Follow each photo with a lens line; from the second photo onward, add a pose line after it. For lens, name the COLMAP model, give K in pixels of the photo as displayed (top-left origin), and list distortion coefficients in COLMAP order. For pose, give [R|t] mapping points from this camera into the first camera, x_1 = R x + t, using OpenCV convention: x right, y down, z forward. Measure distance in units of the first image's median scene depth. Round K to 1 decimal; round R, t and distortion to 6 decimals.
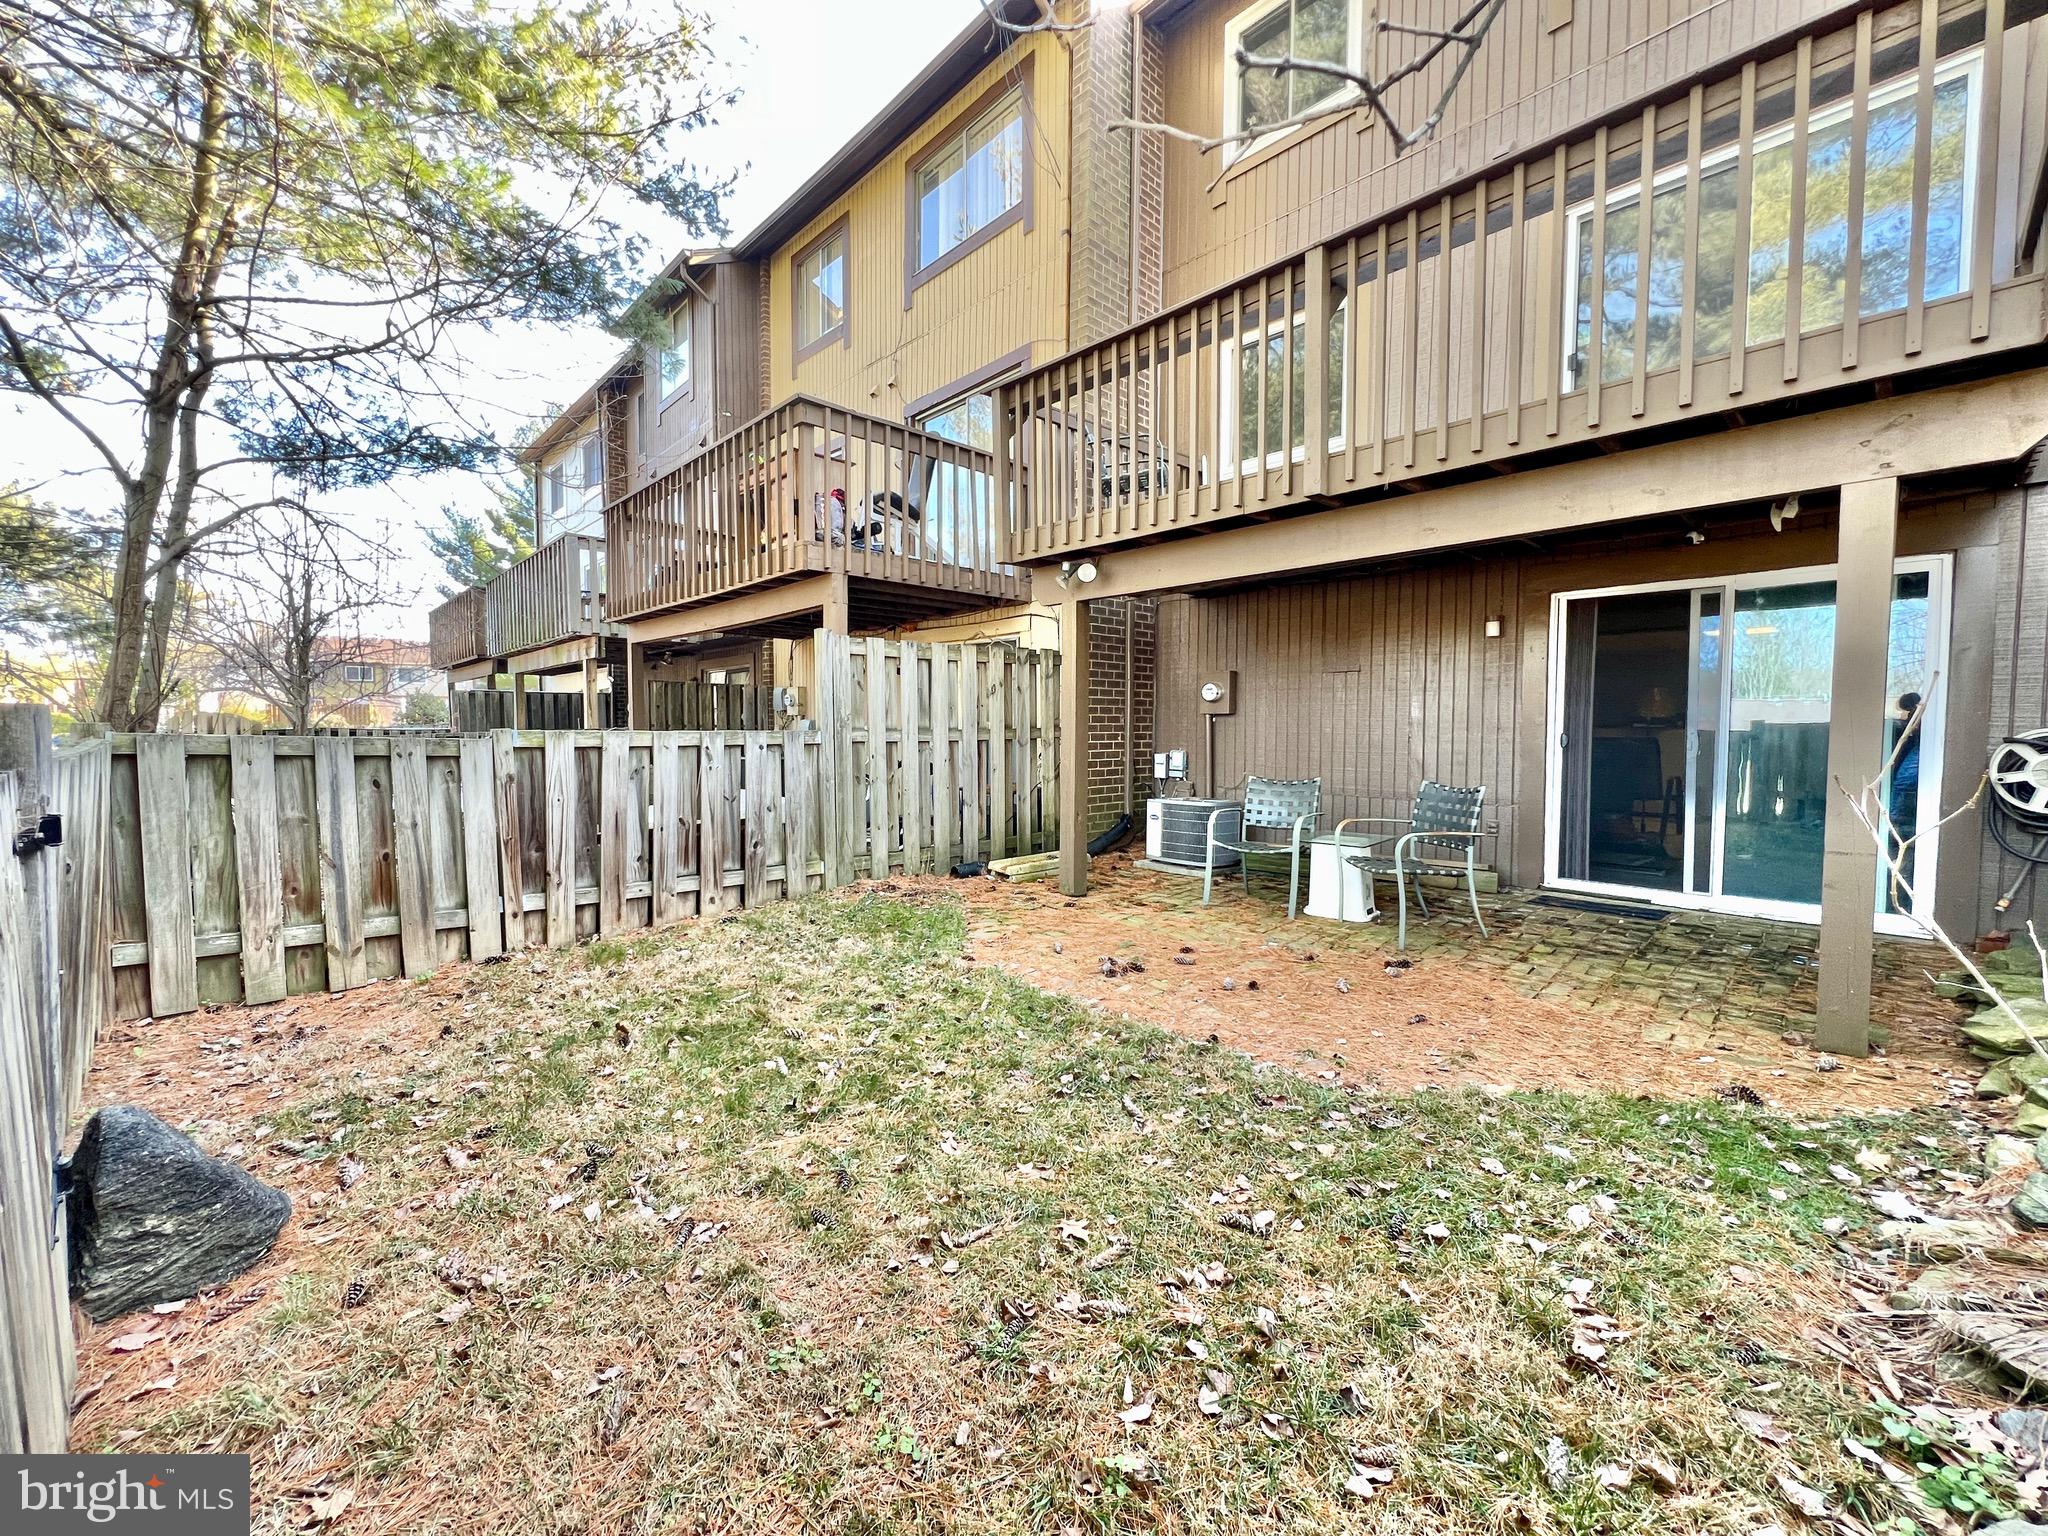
lens RADIAL K [[826.6, 0, 1015.7], [0, 826.6, 772.9], [0, 0, 1]] dist [0.001116, 0.000263]
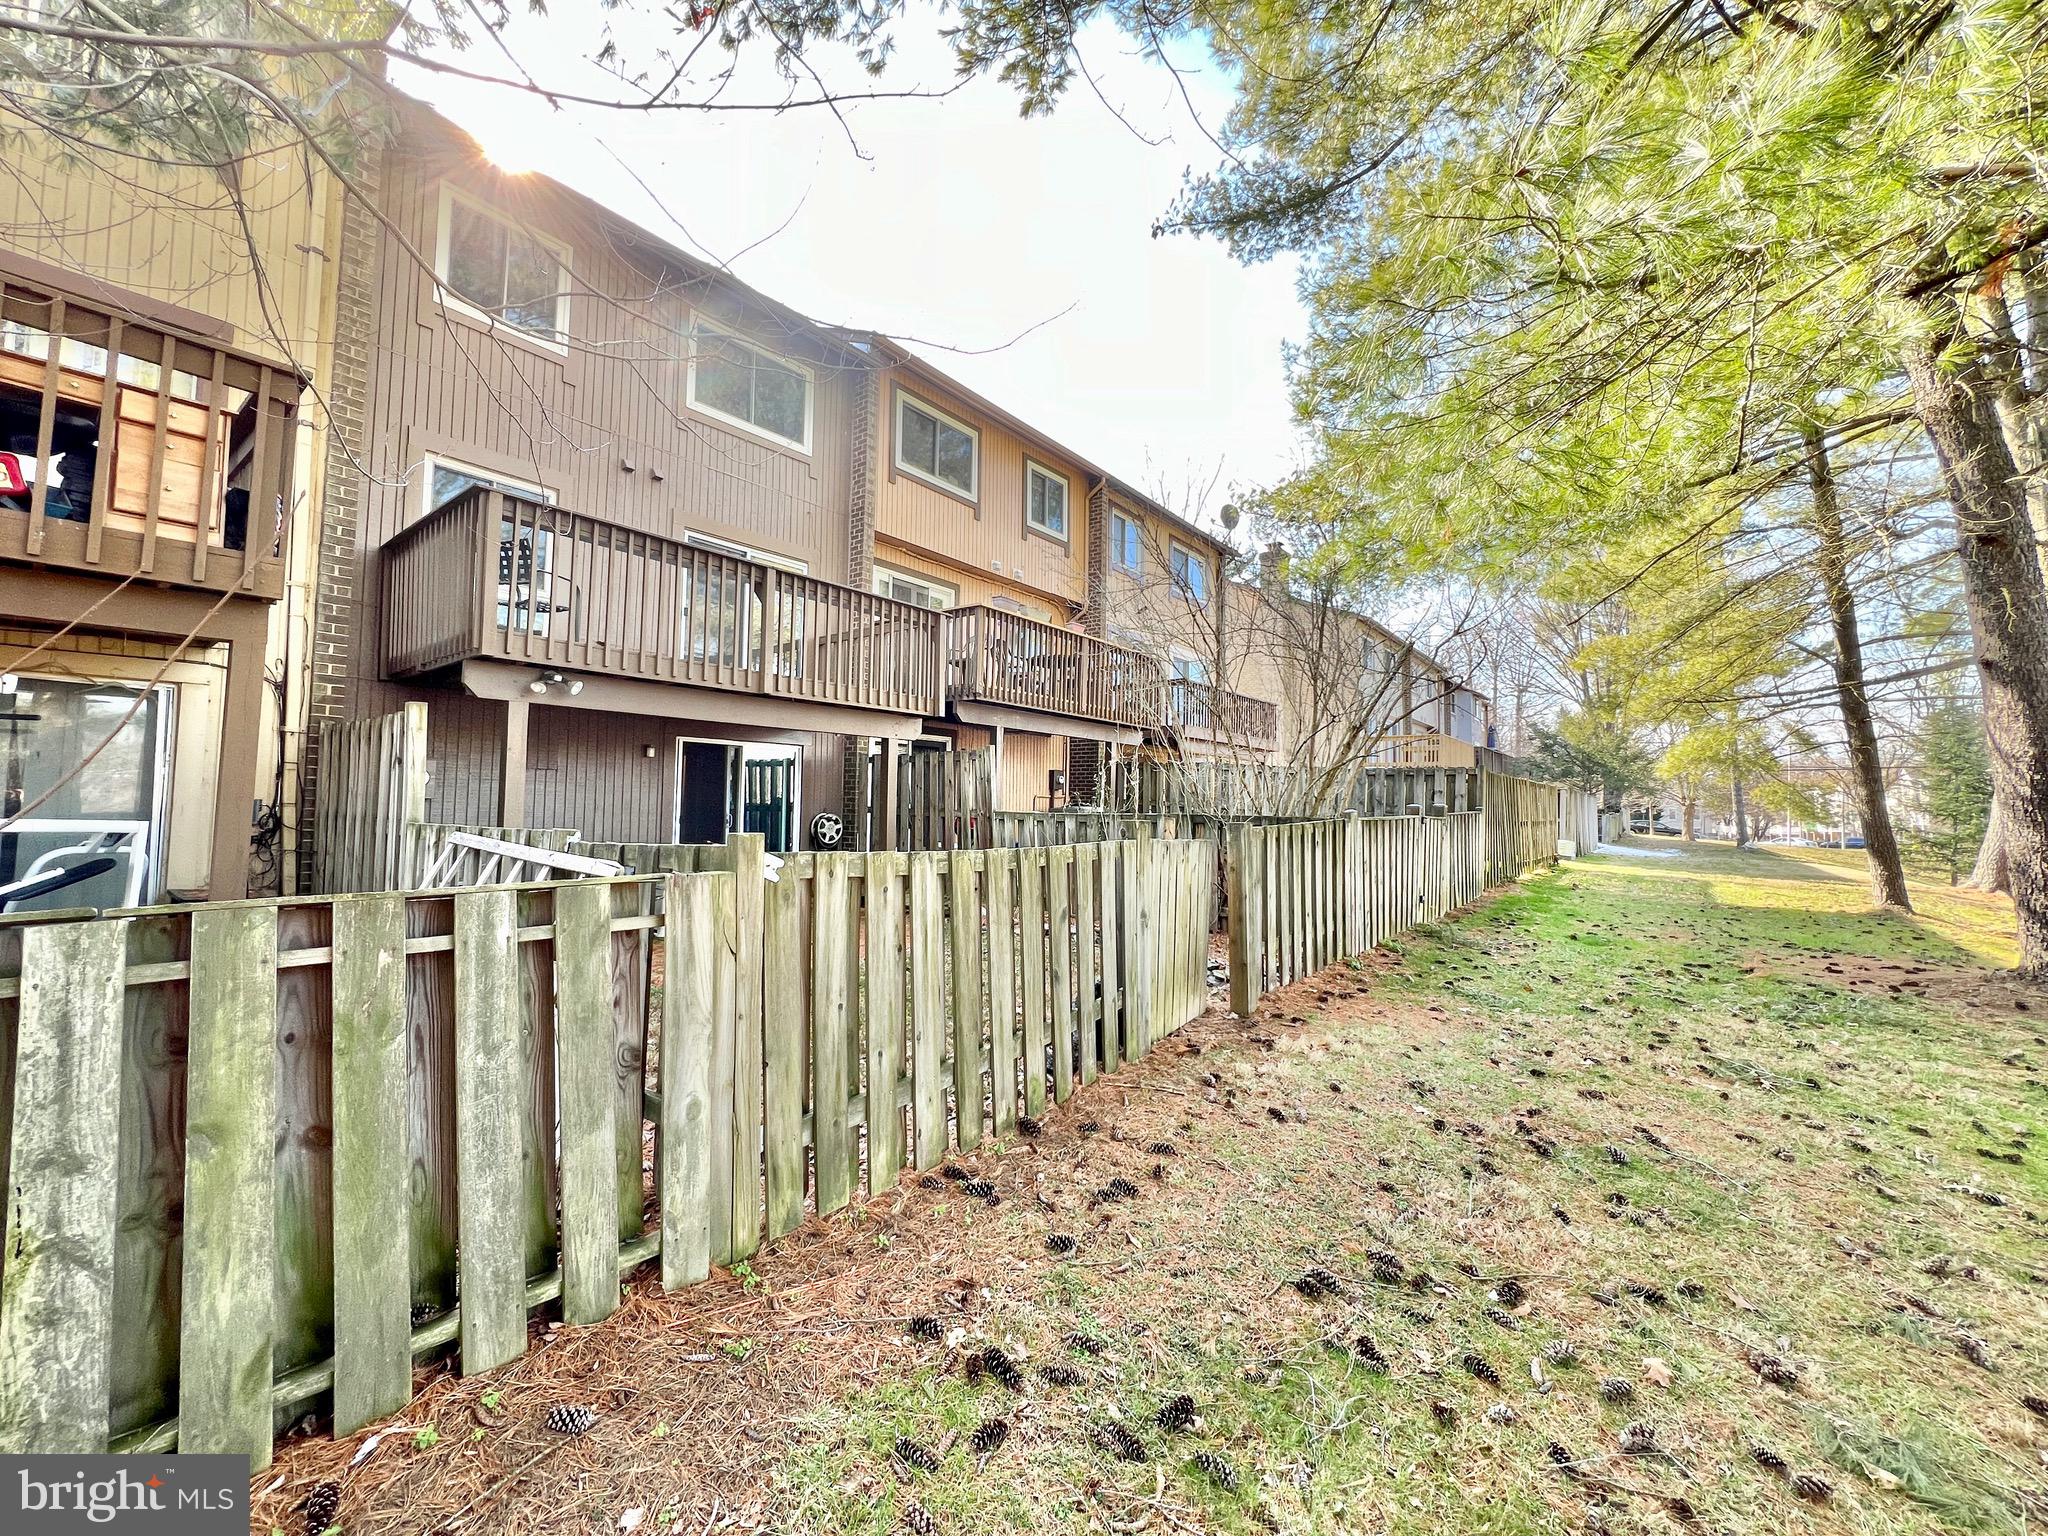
lens RADIAL K [[821.5, 0, 1017.7], [0, 821.5, 764.5], [0, 0, 1]] dist [-0.000844, 0.000630]
pose [[-0.130482, 0.052278, 0.990071, -1.188394], [0.046378, 0.997838, -0.046576, -0.042260], [-0.990365, 0.039840, -0.132625, 0.518222]]
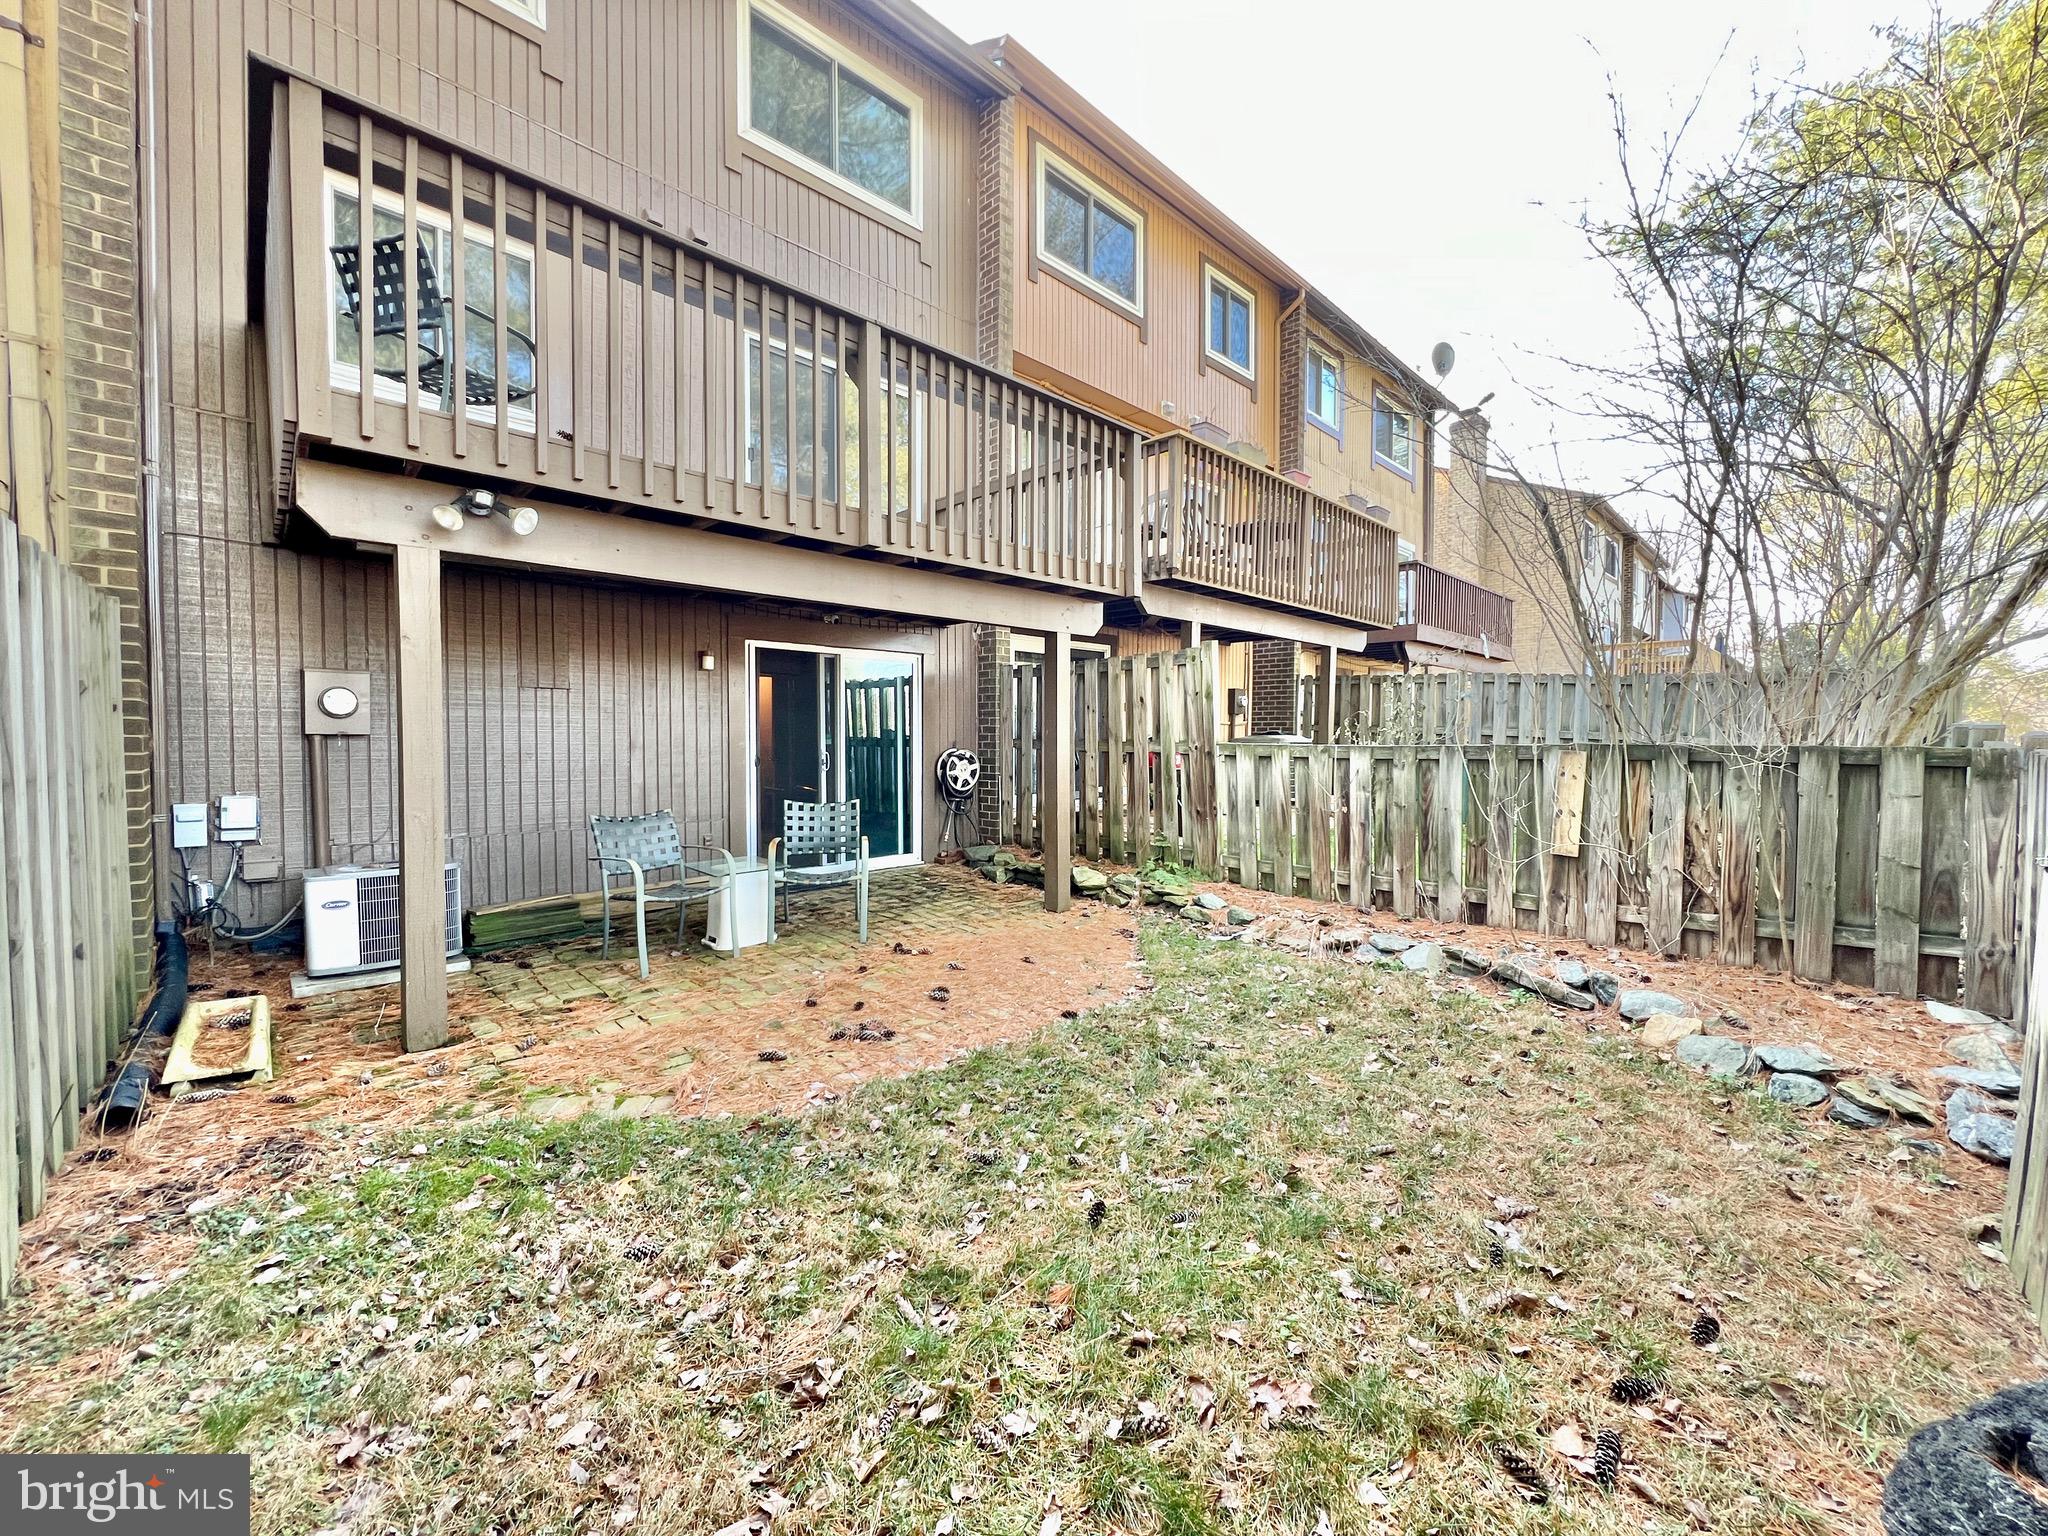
lens RADIAL K [[827.3, 0, 1015.2], [0, 827.3, 755.8], [0, 0, 1]] dist [0.007912, 0.000197]
pose [[-0.005215, -0.018191, 0.999821, -0.567865], [0.059912, 0.998033, 0.018471, -0.046748], [-0.998190, 0.059998, -0.004115, 0.627501]]
